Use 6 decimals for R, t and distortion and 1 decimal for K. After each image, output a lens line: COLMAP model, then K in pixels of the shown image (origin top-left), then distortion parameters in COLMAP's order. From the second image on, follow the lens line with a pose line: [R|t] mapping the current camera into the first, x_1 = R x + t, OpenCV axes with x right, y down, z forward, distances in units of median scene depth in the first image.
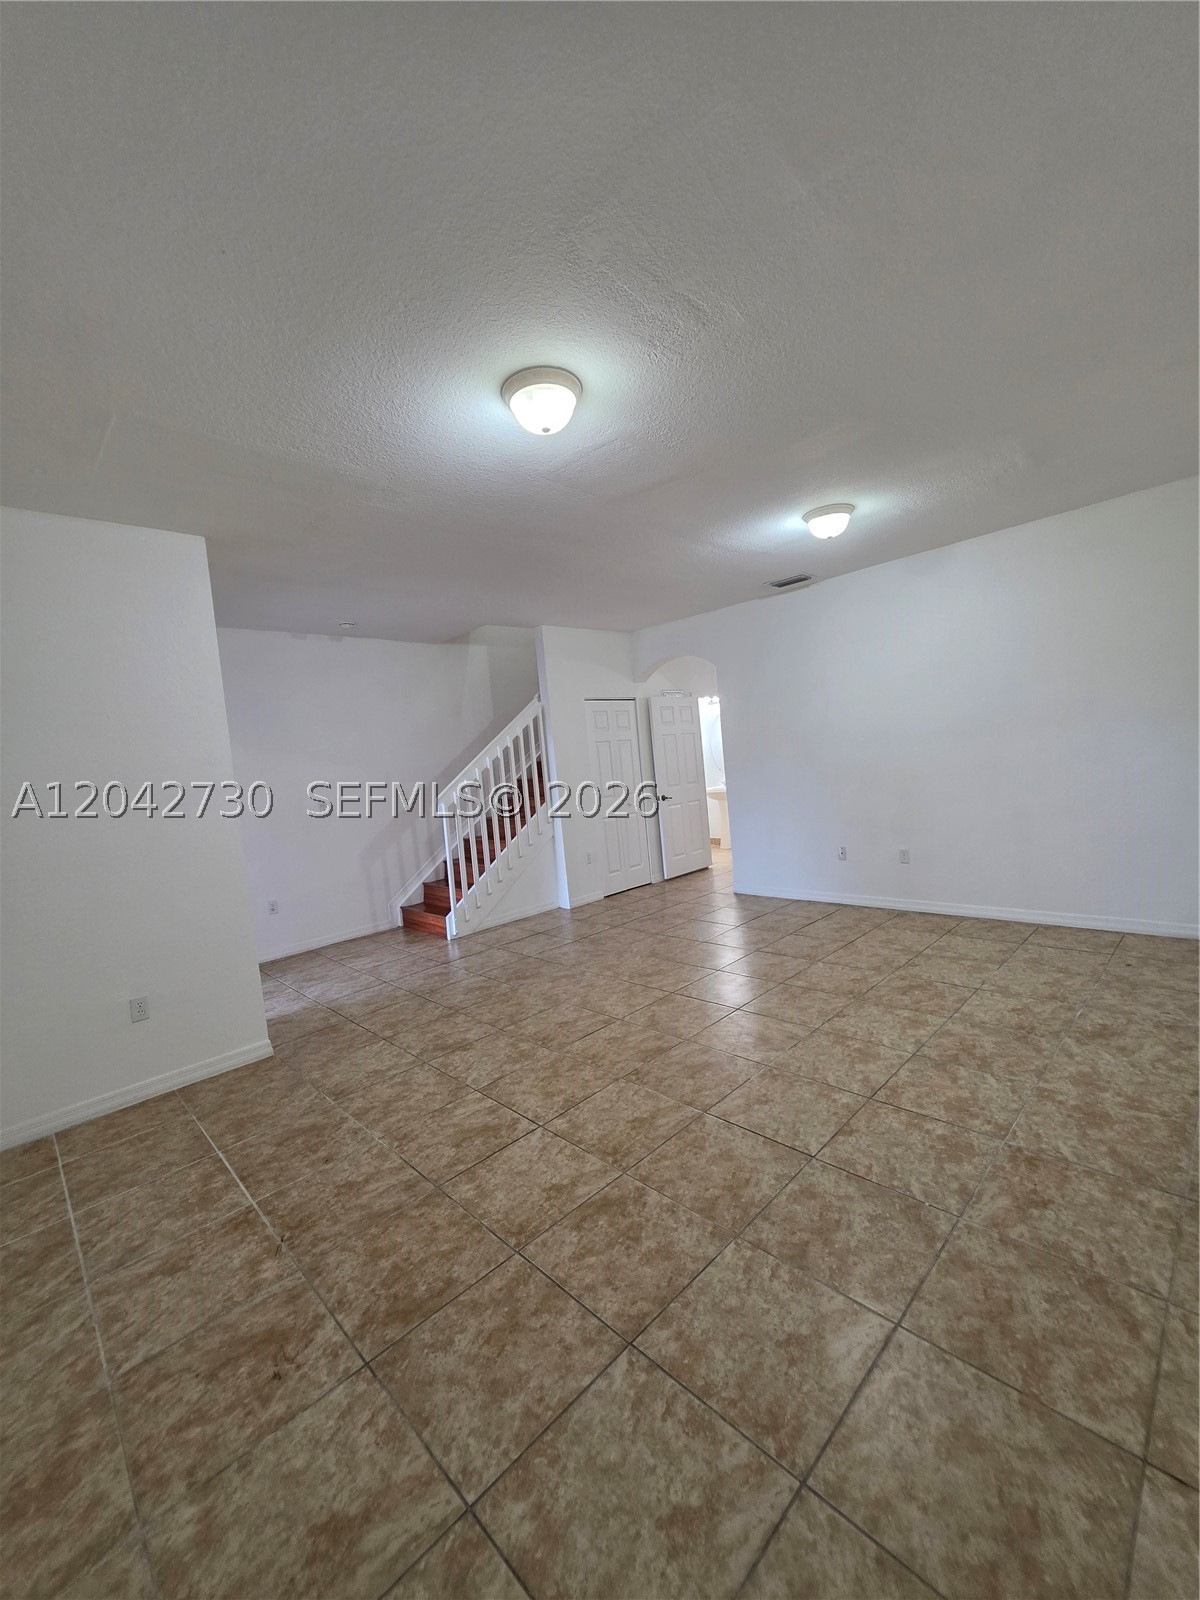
lens RADIAL K [[646.4, 0, 601.4], [0, 646.4, 794.5], [0, 0, 1]] dist [-0.002272, -0.000099]
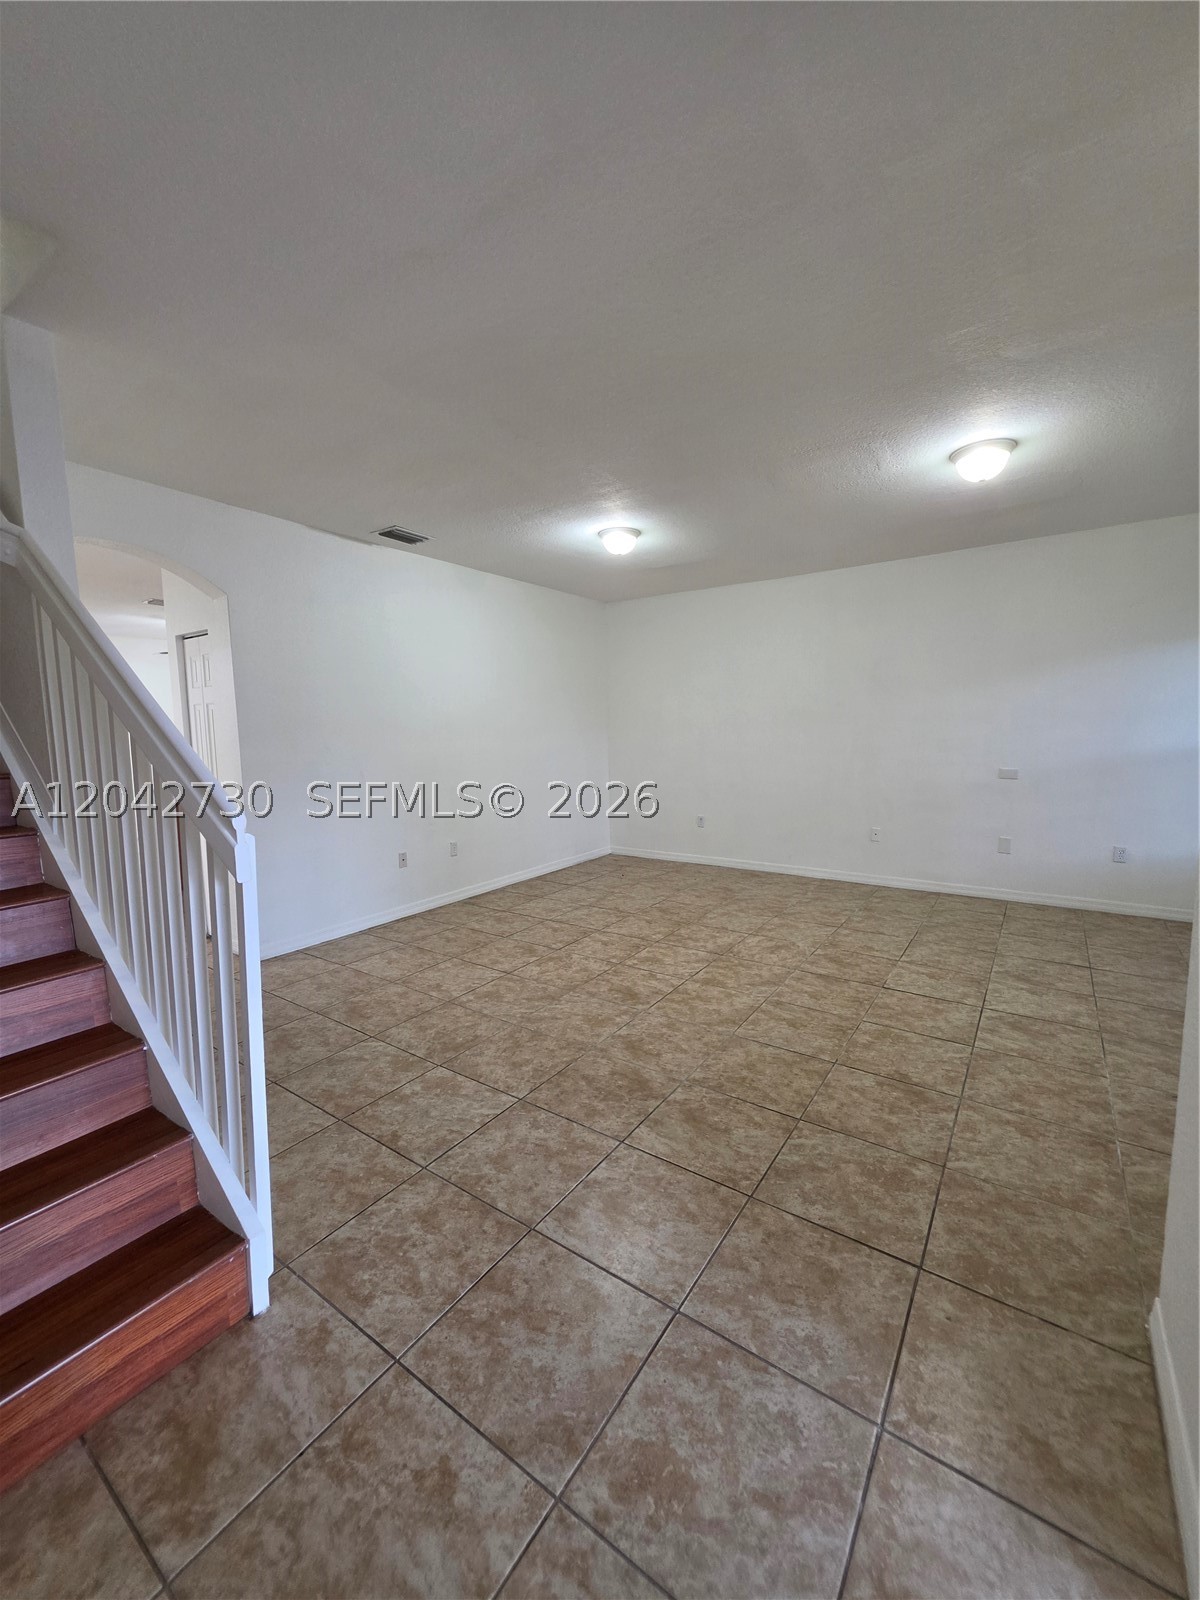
lens RADIAL K [[641.4, 0, 598.8], [0, 641.4, 796.0], [0, 0, 1]] dist [-0.002389, -0.000052]
pose [[-0.187144, -0.009222, 0.982289, -0.899115], [0.089106, 0.995674, 0.026324, 0.007328], [-0.978283, 0.092454, -0.185513, 1.478985]]
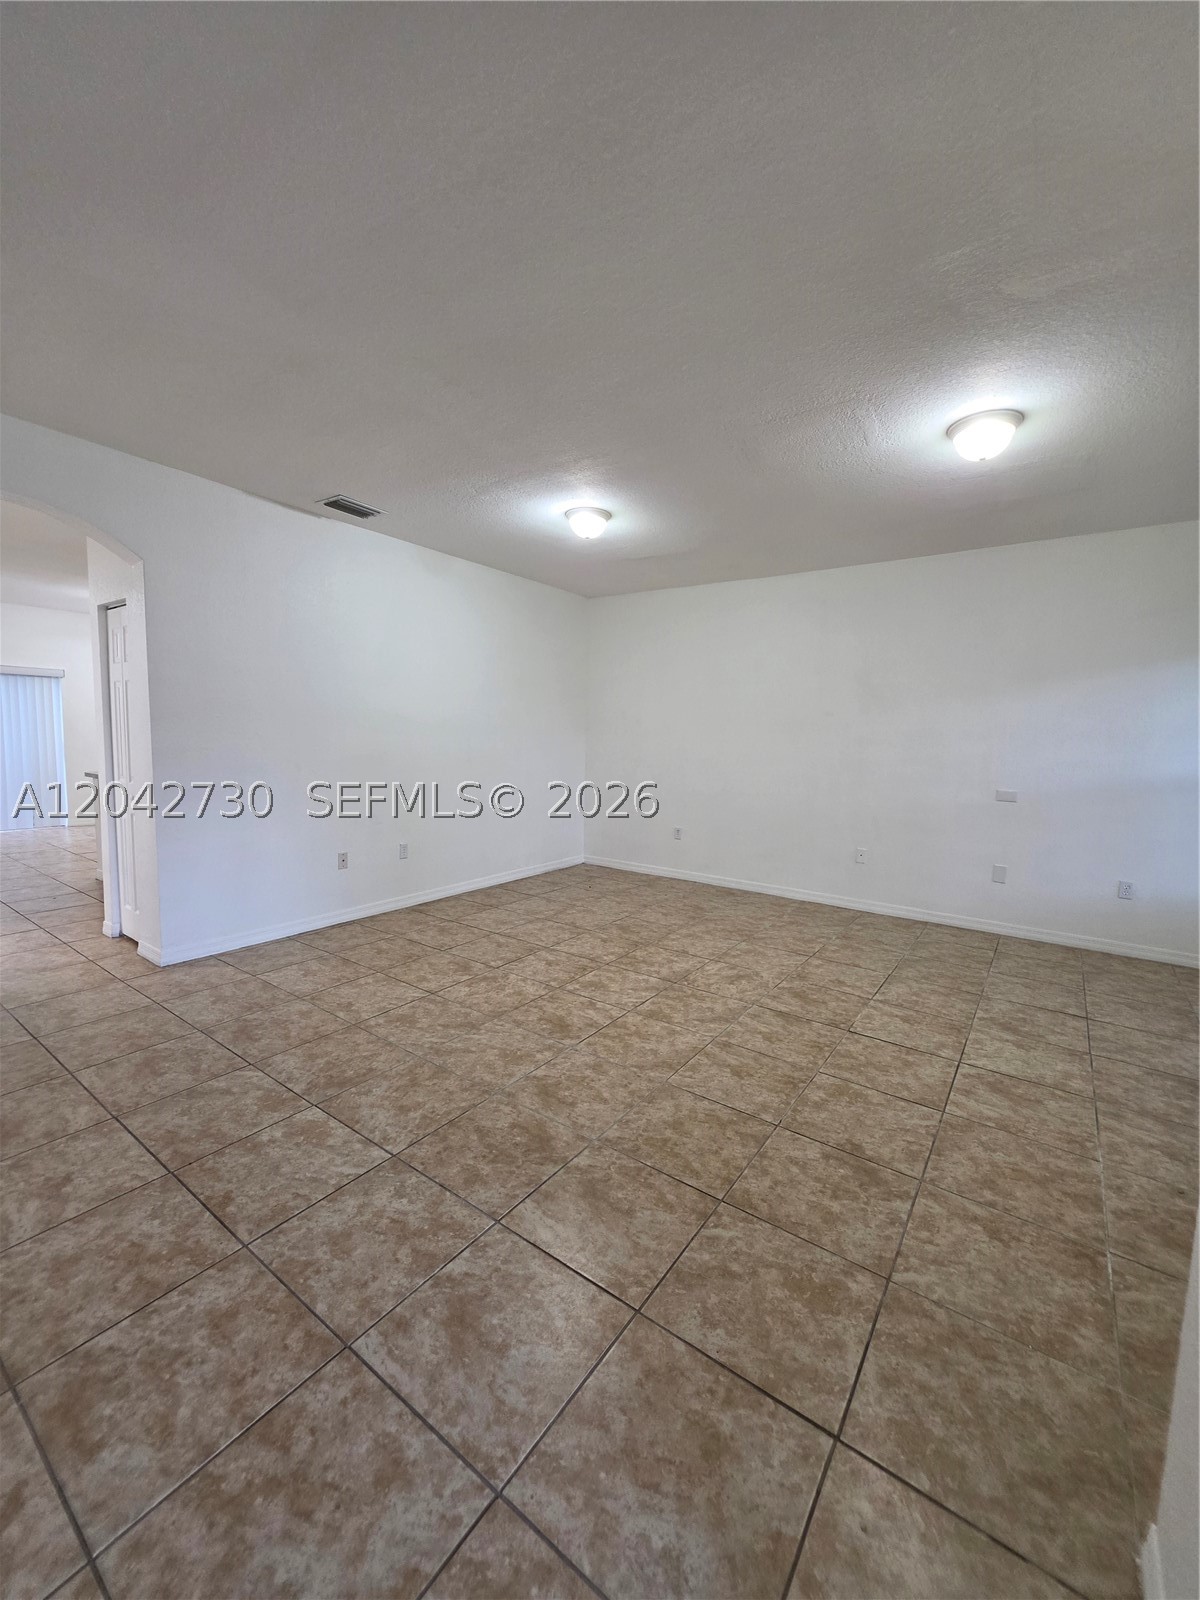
lens RADIAL K [[641.4, 0, 598.8], [0, 641.4, 796.0], [0, 0, 1]] dist [-0.002389, -0.000052]
pose [[-0.178018, -0.006658, 0.984005, -0.801552], [0.045709, 0.998842, 0.015027, 0.019862], [-0.982965, 0.047653, -0.177508, 1.361569]]
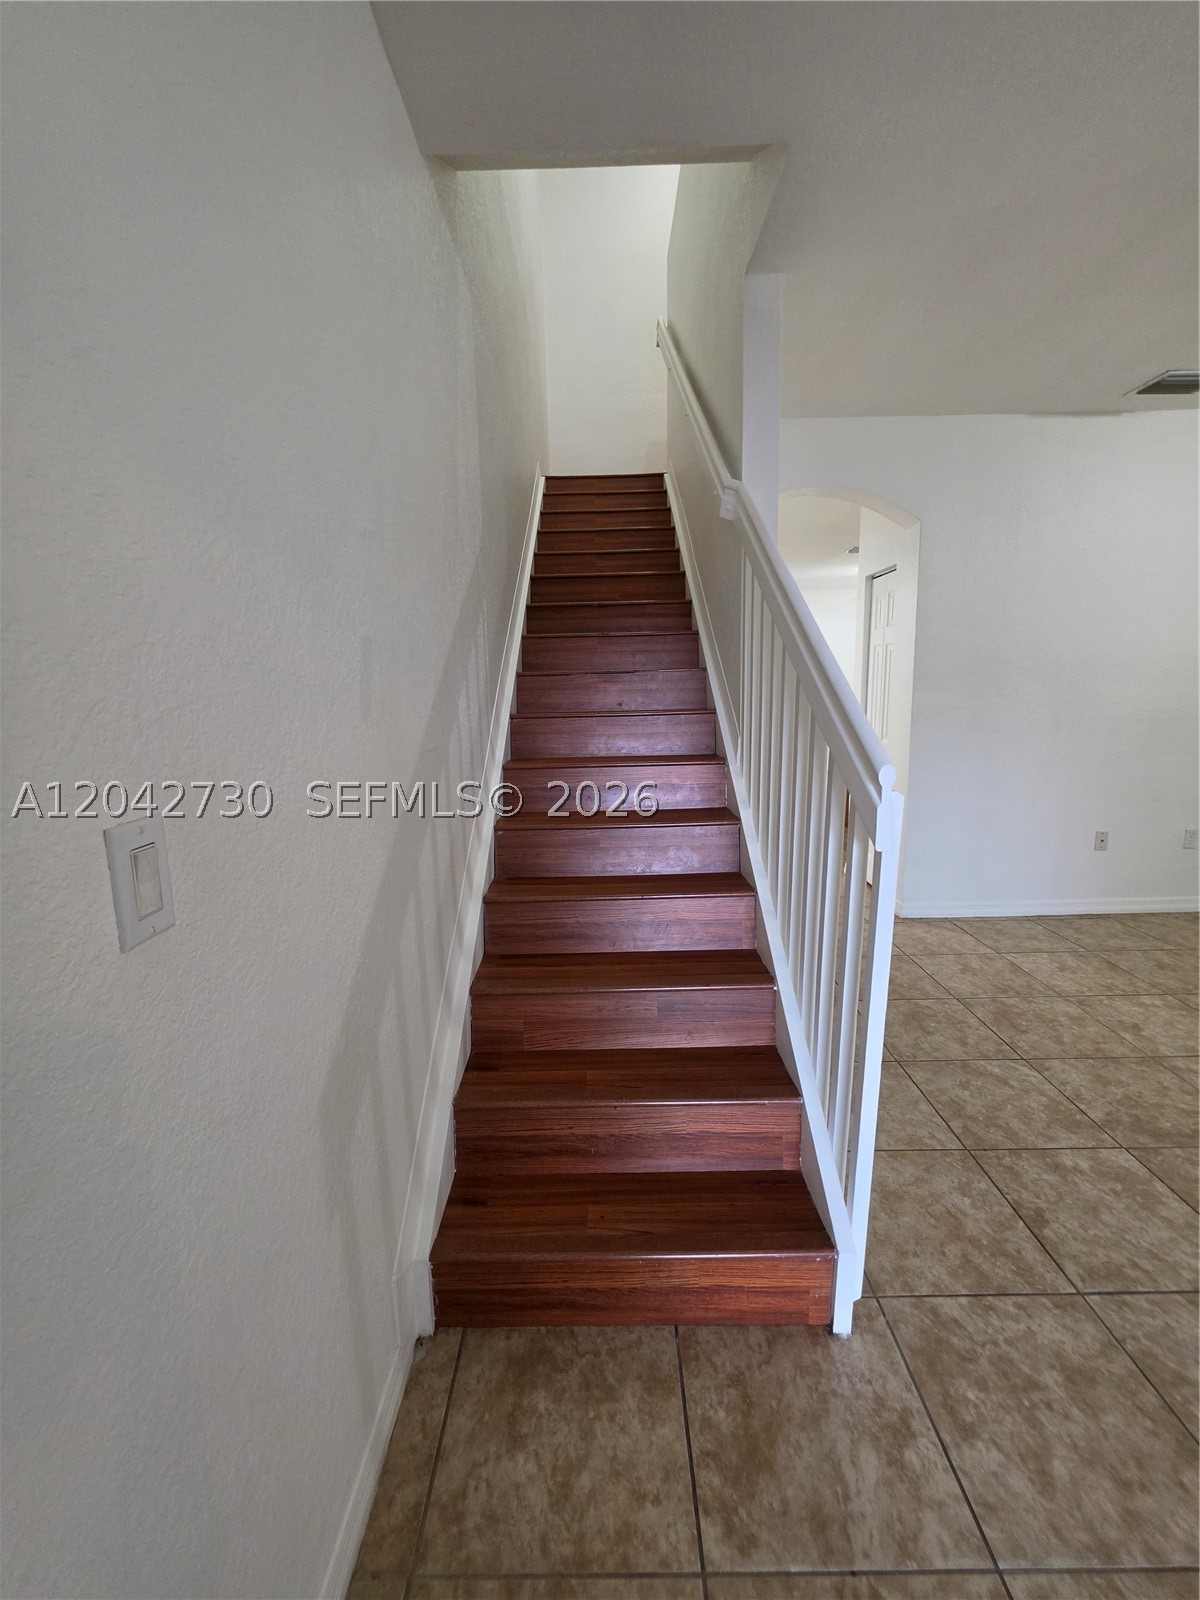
lens RADIAL K [[641.4, 0, 598.8], [0, 641.4, 796.0], [0, 0, 1]] dist [-0.002389, -0.000052]
pose [[0.700329, -0.045277, 0.712383, -0.782590], [0.001183, 0.998059, 0.062270, 0.002947], [-0.713820, -0.042766, 0.699023, 1.507264]]
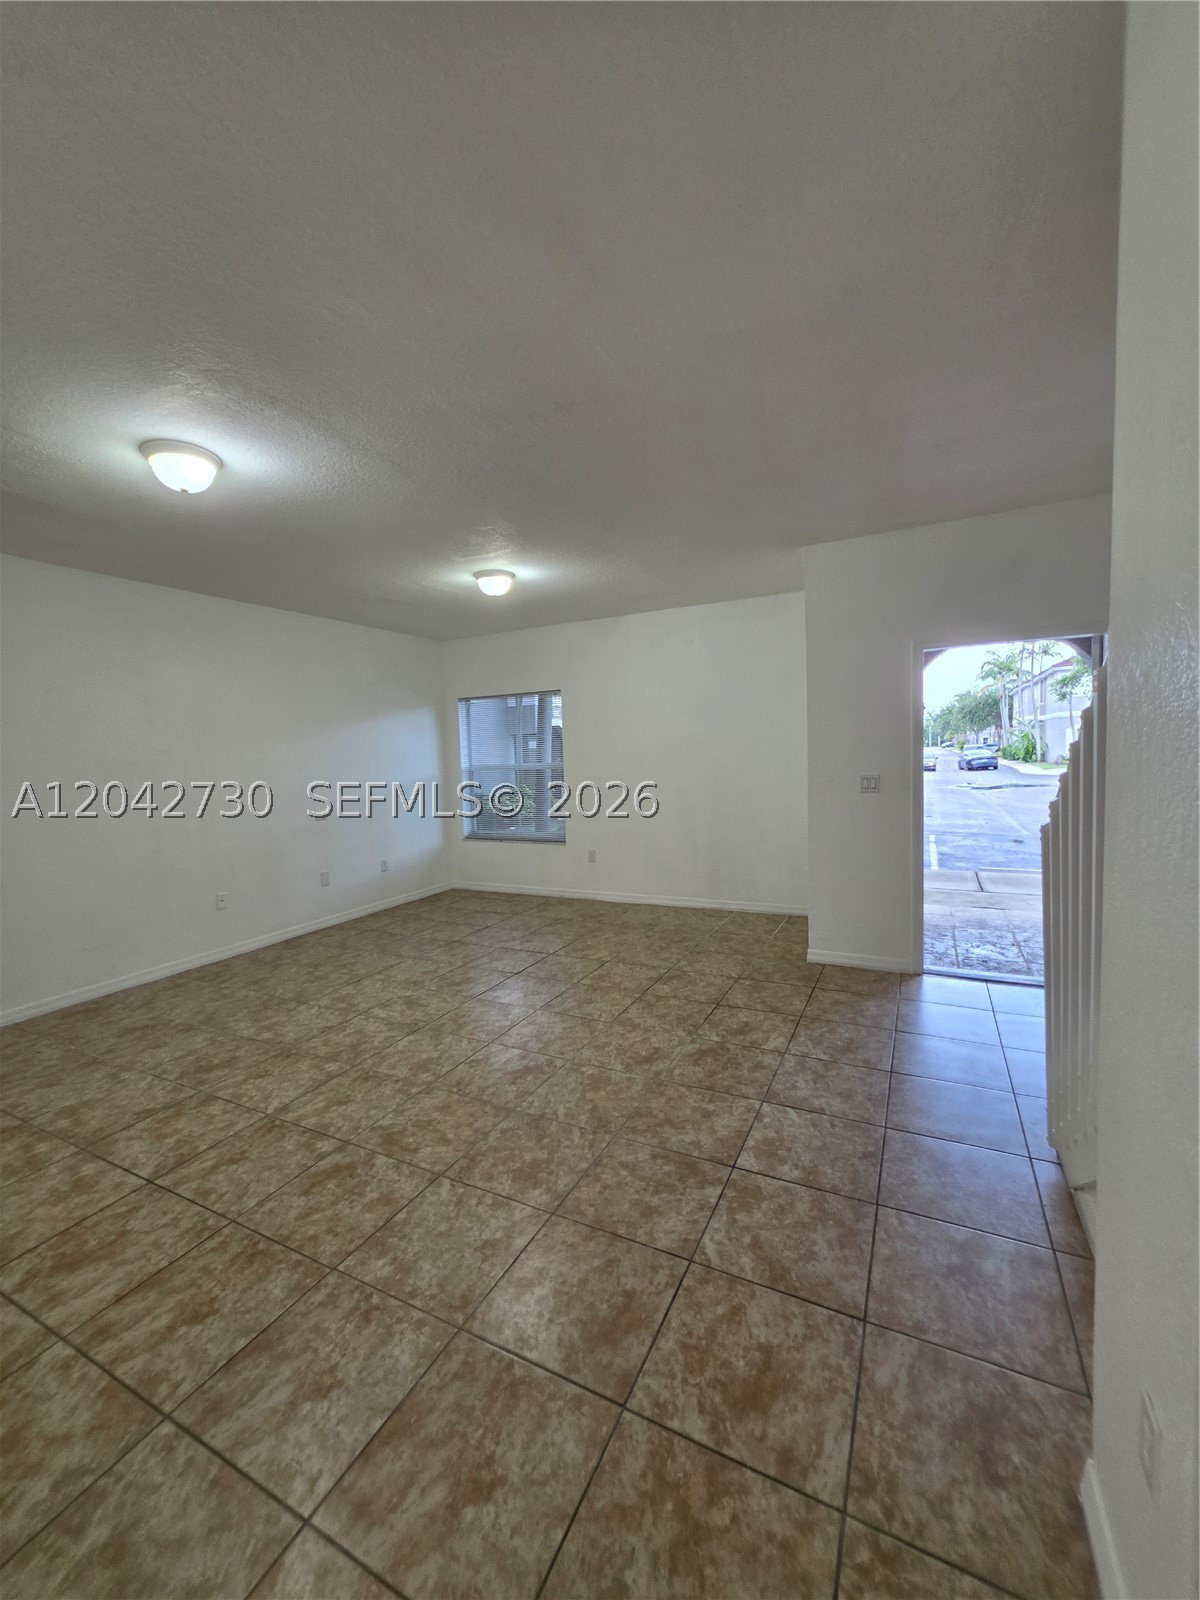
lens RADIAL K [[641.4, 0, 598.8], [0, 641.4, 796.0], [0, 0, 1]] dist [-0.002389, -0.000052]
pose [[-0.937780, 0.145578, -0.315239, 0.227376], [0.103396, 0.983760, 0.146717, -0.145077], [0.331478, 0.104994, -0.937603, 2.103051]]
